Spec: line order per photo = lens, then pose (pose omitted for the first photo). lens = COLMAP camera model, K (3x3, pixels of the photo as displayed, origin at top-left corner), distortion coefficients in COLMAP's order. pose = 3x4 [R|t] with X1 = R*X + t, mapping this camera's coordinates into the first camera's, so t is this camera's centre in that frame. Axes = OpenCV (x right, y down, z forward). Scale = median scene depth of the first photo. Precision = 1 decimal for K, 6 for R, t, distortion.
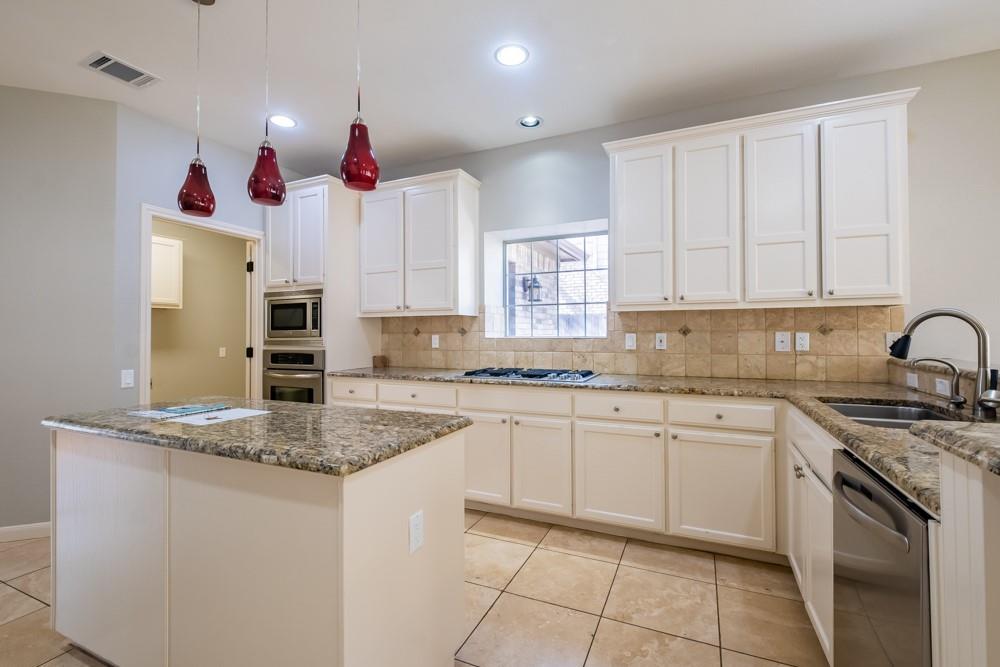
lens RADIAL K [[447.8, 0, 508.6], [0, 447.8, 328.0], [0, 0, 1]] dist [0.009018, -0.005347]
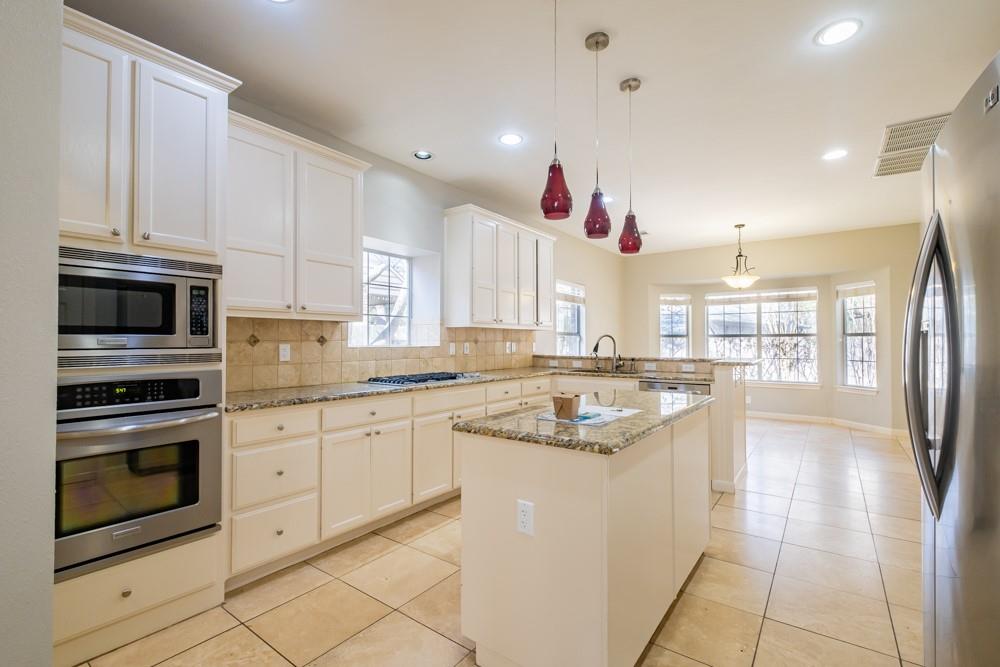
lens RADIAL K [[482.1, 0, 491.4], [0, 482.1, 334.1], [0, 0, 1]] dist [-0.015248, 0.000766]
pose [[0.166885, 0.019139, 0.985791, -1.135359], [-0.014092, 0.999756, -0.017024, 0.009039], [-0.985876, -0.011050, 0.167113, 0.640046]]
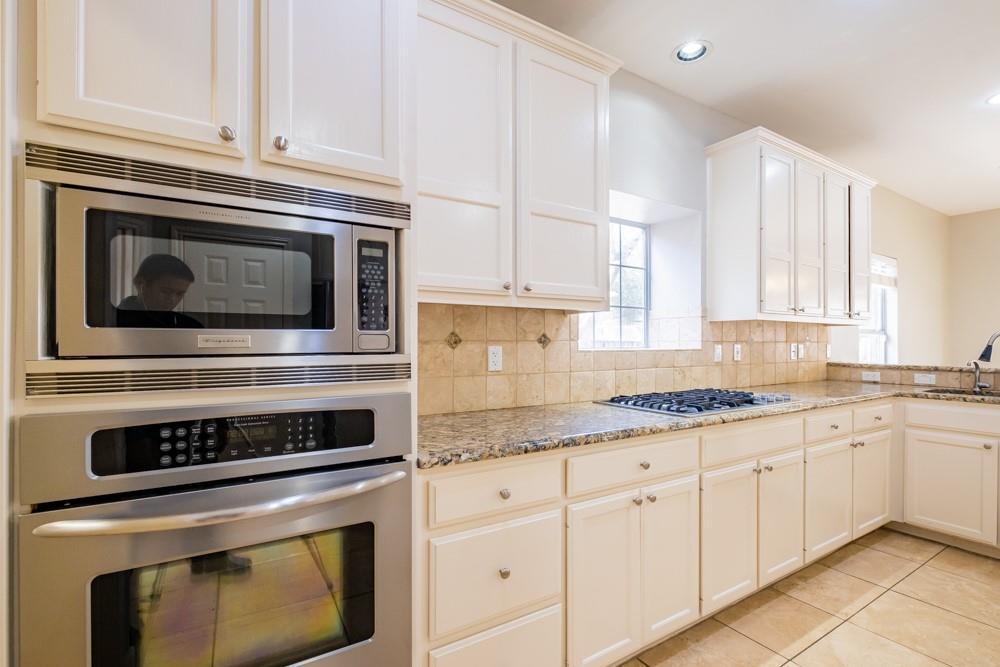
lens RADIAL K [[447.8, 0, 466.8], [0, 447.8, 345.3], [0, 0, 1]] dist [0.009018, -0.005347]
pose [[0.552557, -0.000495, 0.833475, -0.772140], [-0.013912, 0.999855, 0.009817, 0.012529], [-0.833359, -0.017019, 0.552470, 0.918624]]
